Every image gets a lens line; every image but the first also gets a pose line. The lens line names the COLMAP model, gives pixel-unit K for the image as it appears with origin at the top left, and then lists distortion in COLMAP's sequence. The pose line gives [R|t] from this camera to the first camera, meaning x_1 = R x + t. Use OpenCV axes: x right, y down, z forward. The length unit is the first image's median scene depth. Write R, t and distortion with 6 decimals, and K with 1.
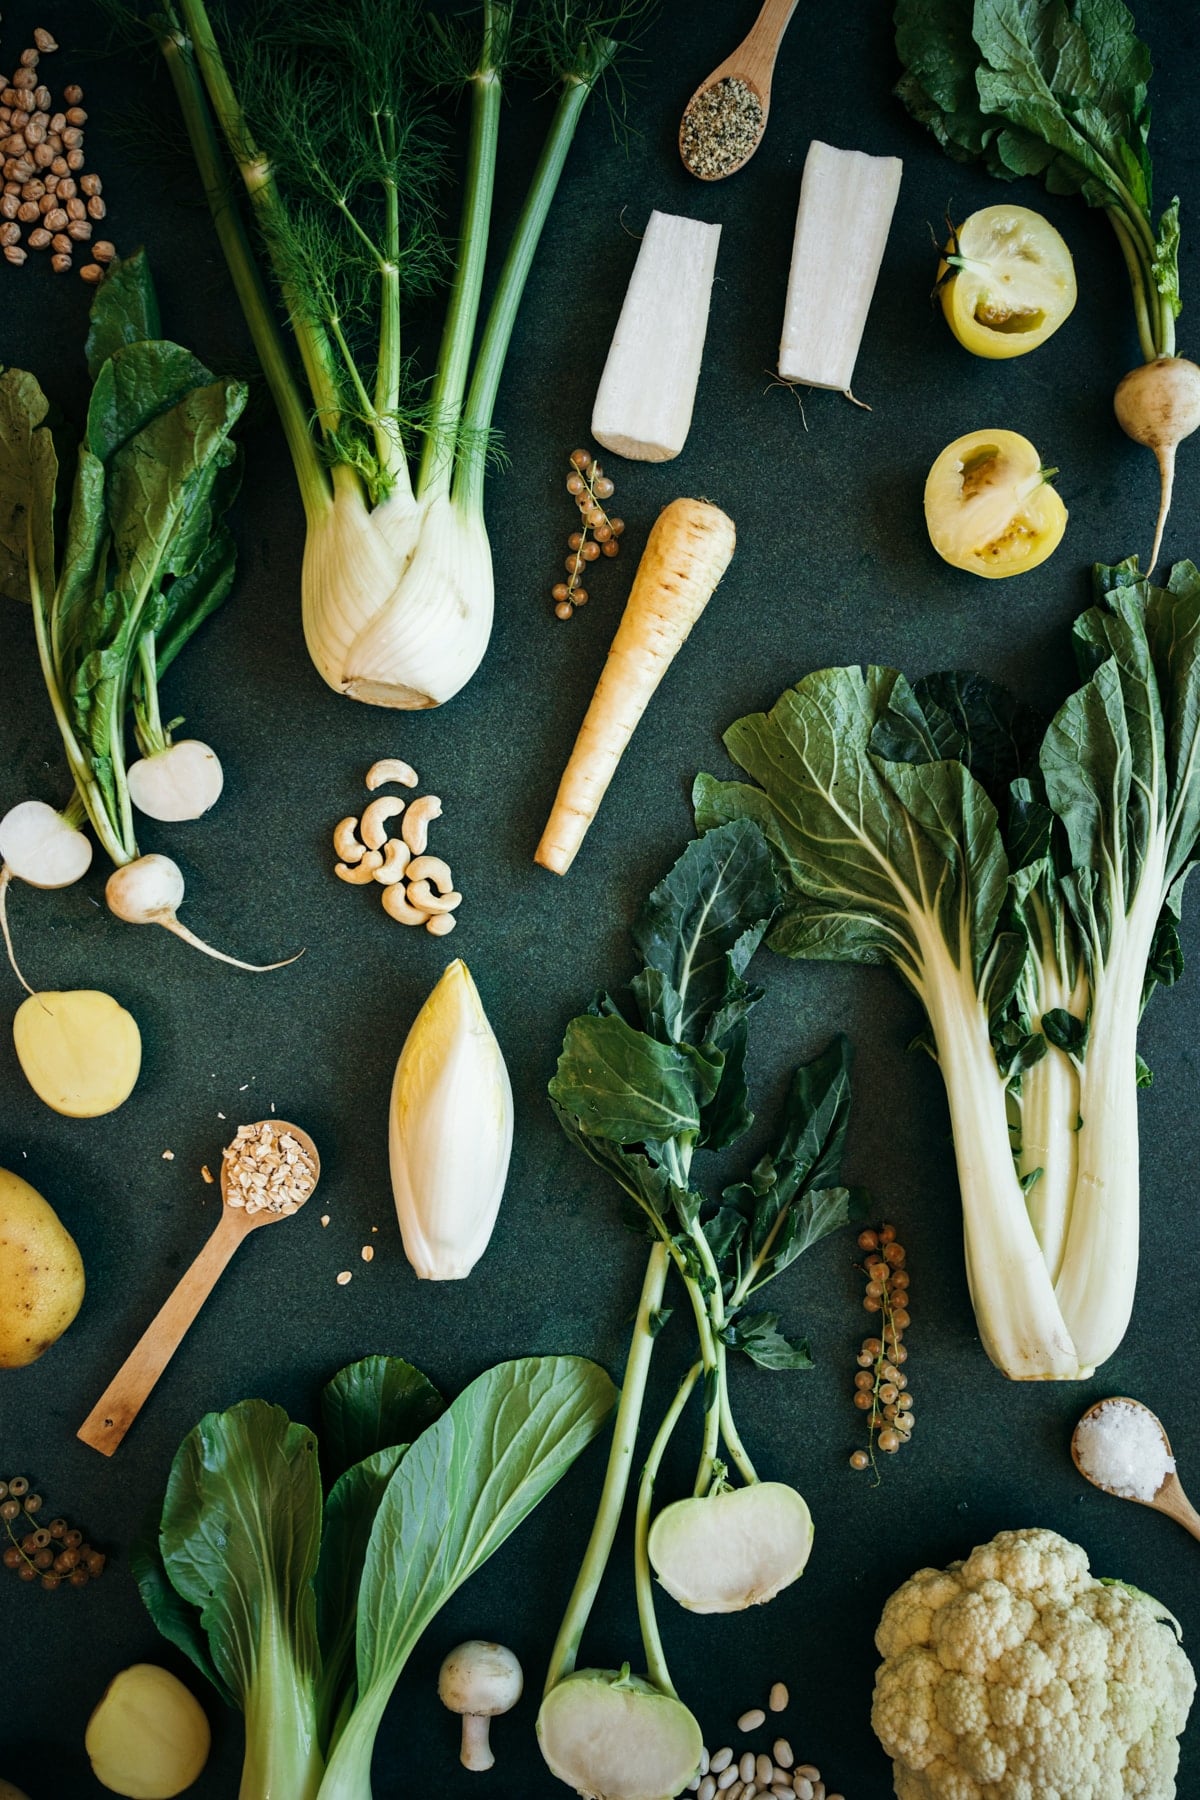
lens RADIAL K [[1583.3, 0, 605.6], [0, 1583.3, 872.0], [0, 0, 1]] dist [0.014773, 0.014161]
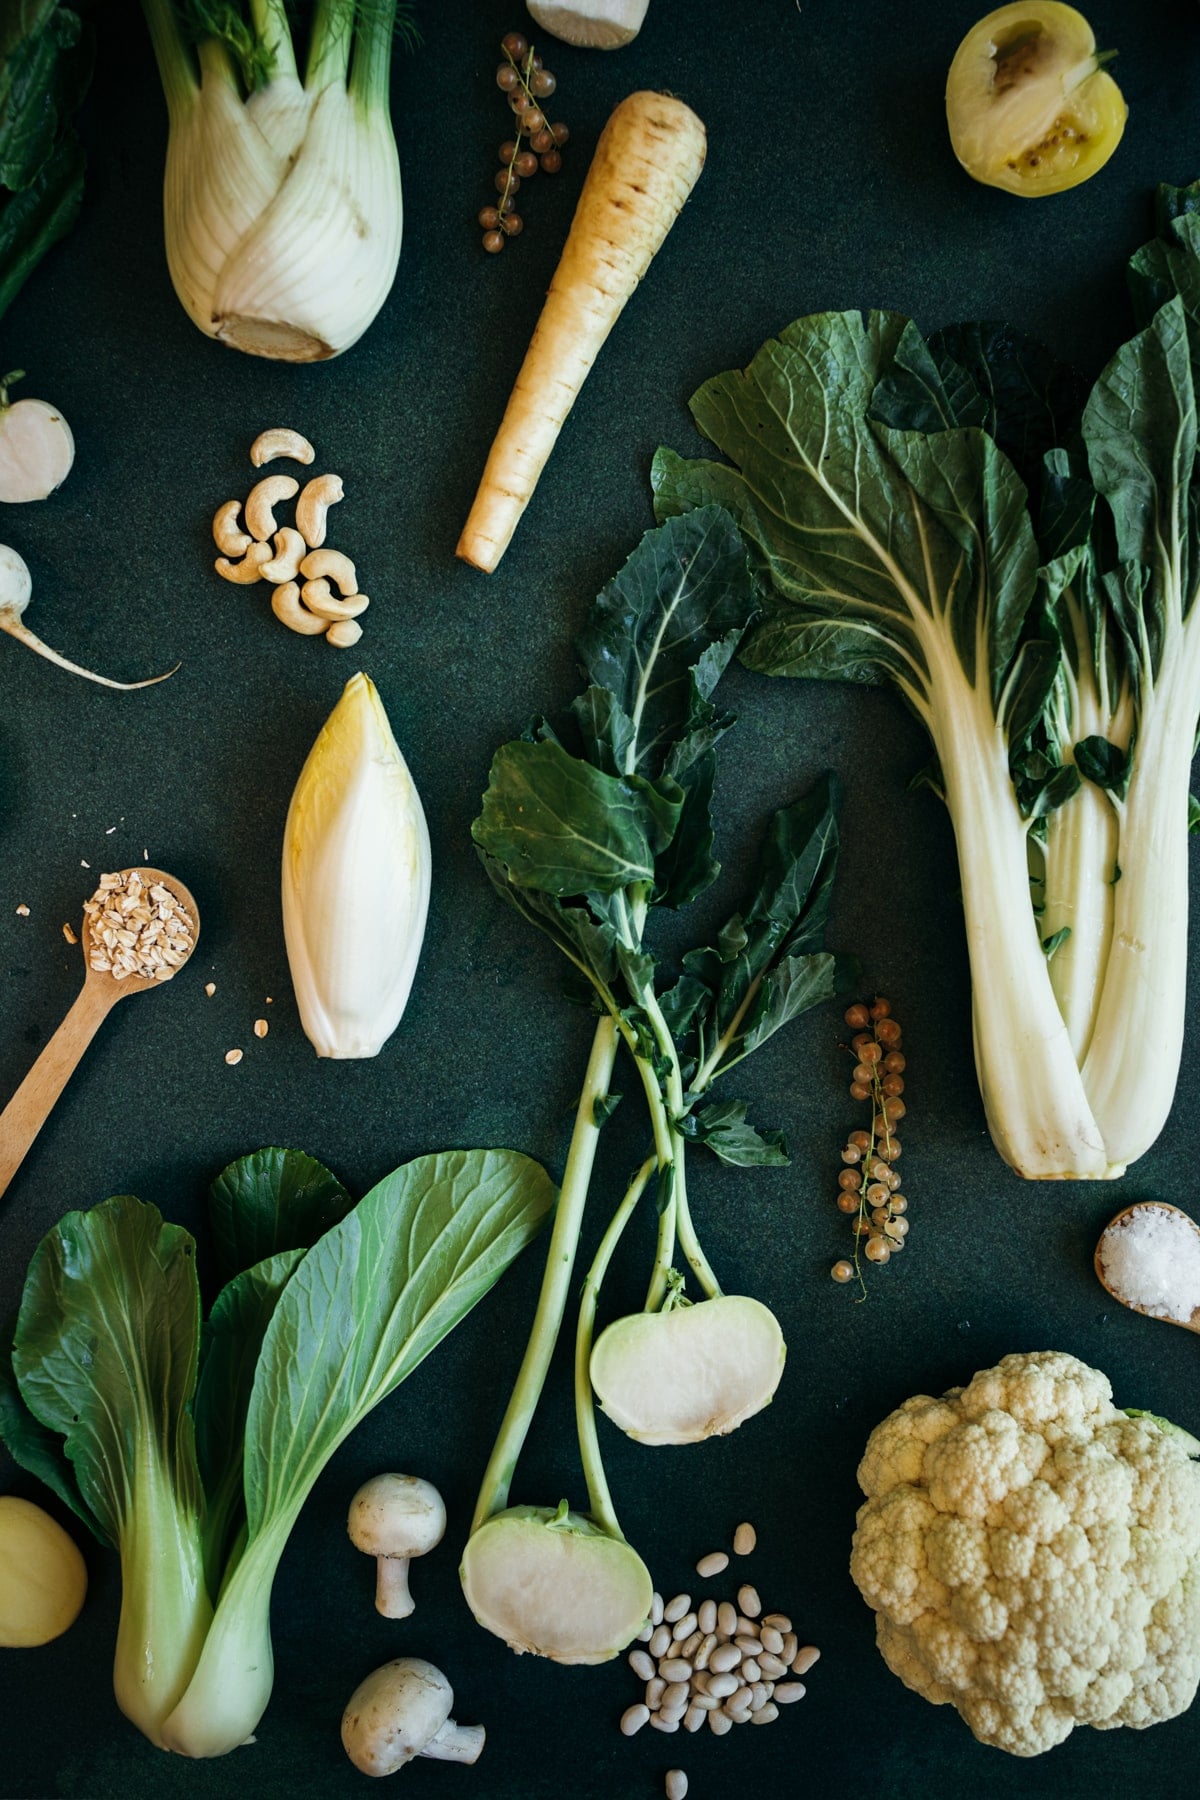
lens RADIAL K [[1621.8, 0, 590.5], [0, 1621.8, 824.8], [0, 0, 1]] dist [0.020457, 0.007184]
pose [[0.999933, 0.004827, -0.010494, 0.034448], [-0.003969, 0.996763, 0.080292, 0.065451], [0.010848, -0.080245, 0.996716, 0.157743]]
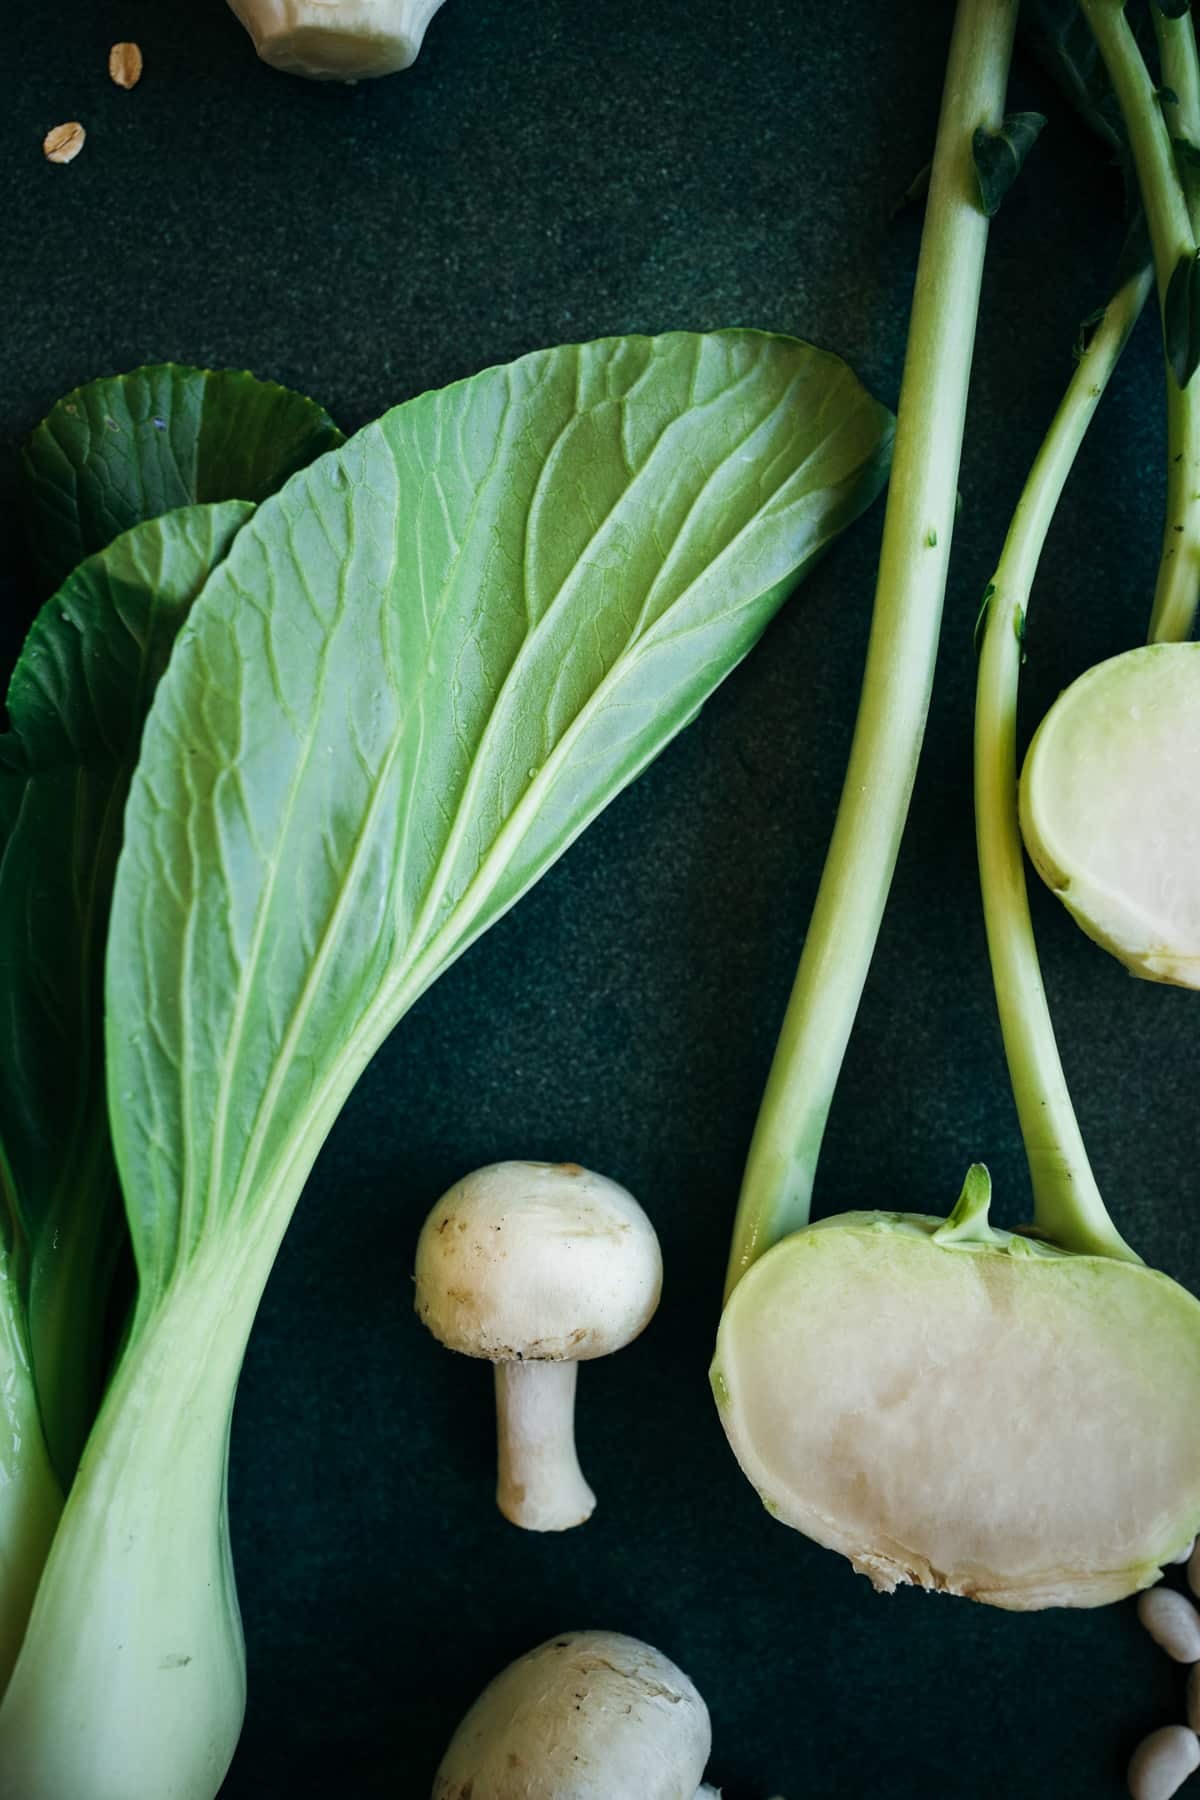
lens RADIAL K [[1583.3, 0, 605.6], [0, 1583.3, 872.0], [0, 0, 1]] dist [0.014773, 0.014161]
pose [[0.997196, -0.062719, -0.040832, -0.045261], [0.063829, 0.997610, 0.026465, 0.423934], [0.039075, -0.028997, 0.998815, 0.677807]]
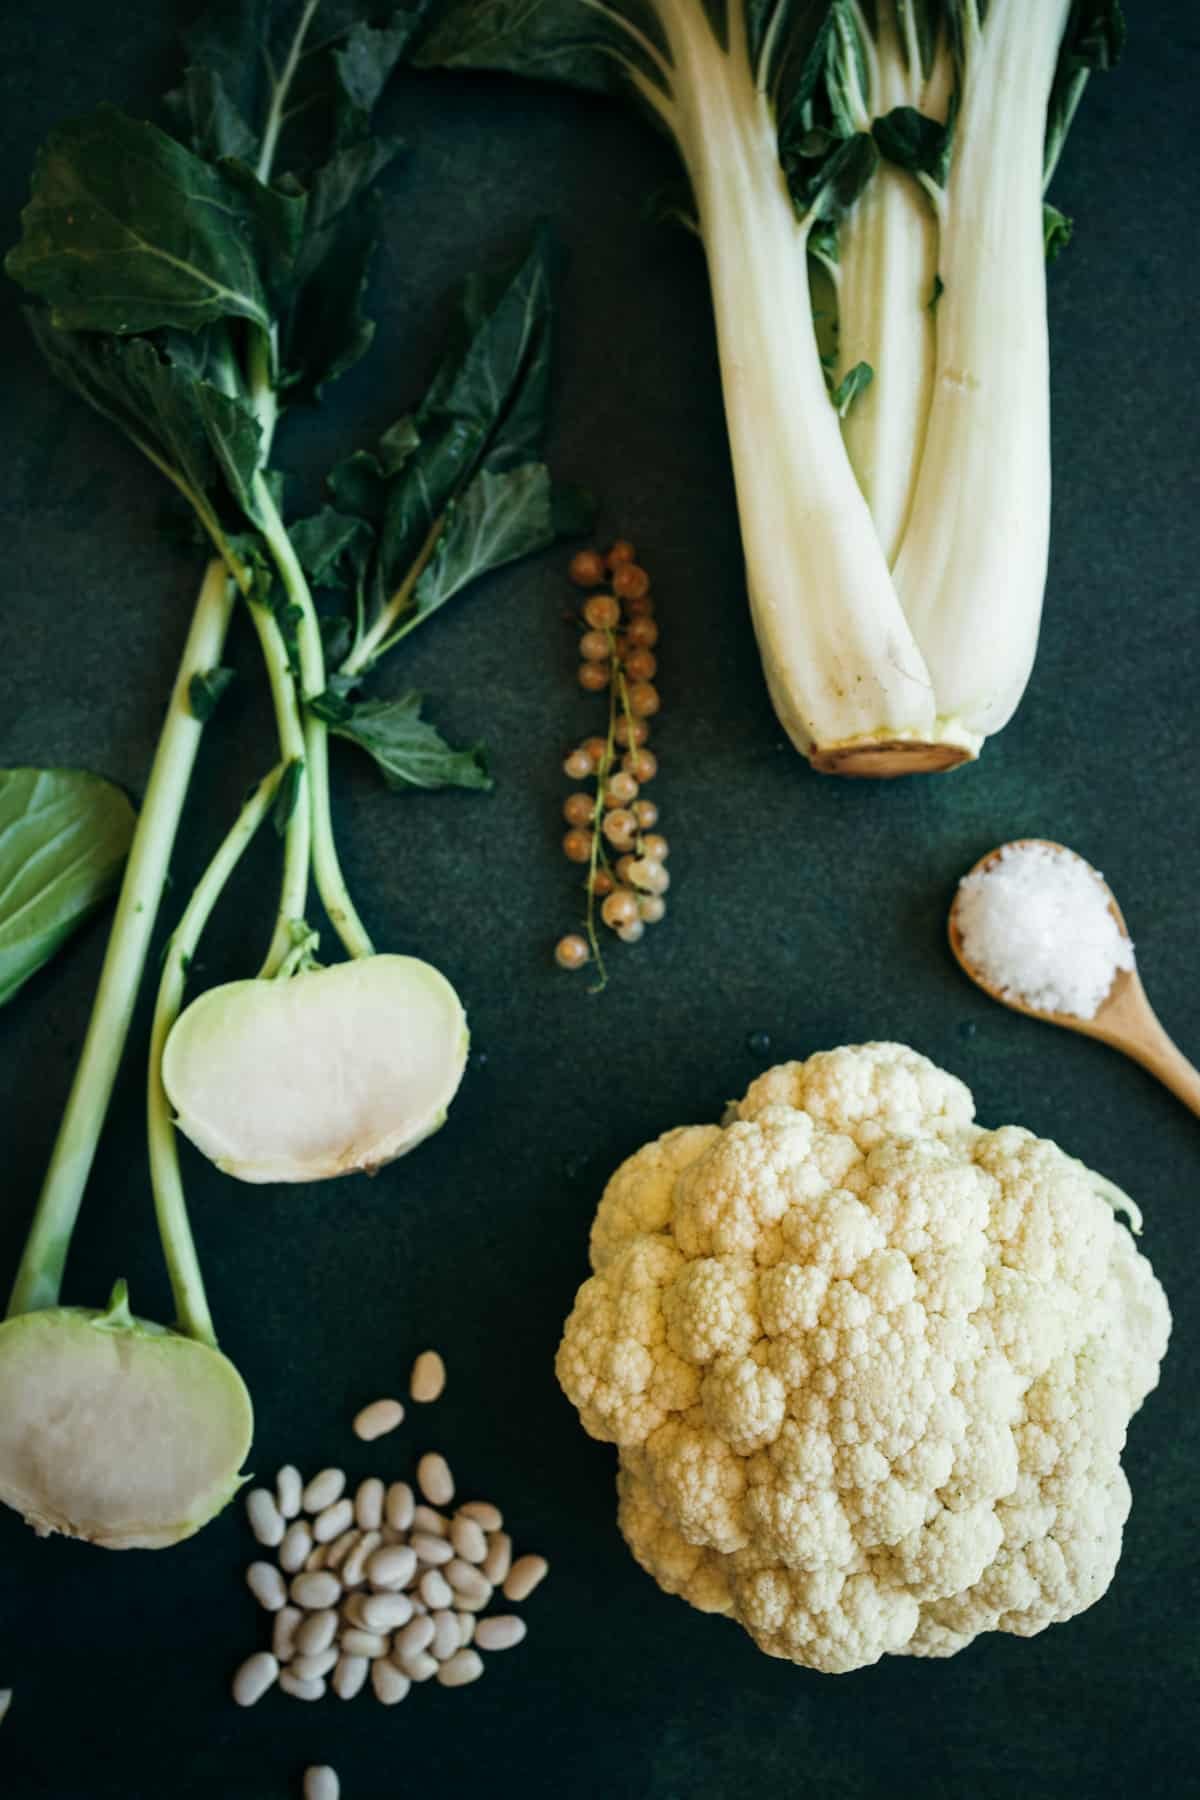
lens RADIAL K [[1680.8, 0, 631.0], [0, 1680.8, 879.3], [0, 0, 1]] dist [0.016695, 0.006513]
pose [[0.999881, -0.003259, -0.015066, 0.196563], [0.002199, 0.997556, -0.069834, 0.400179], [0.015257, 0.069792, 0.997445, 0.415965]]
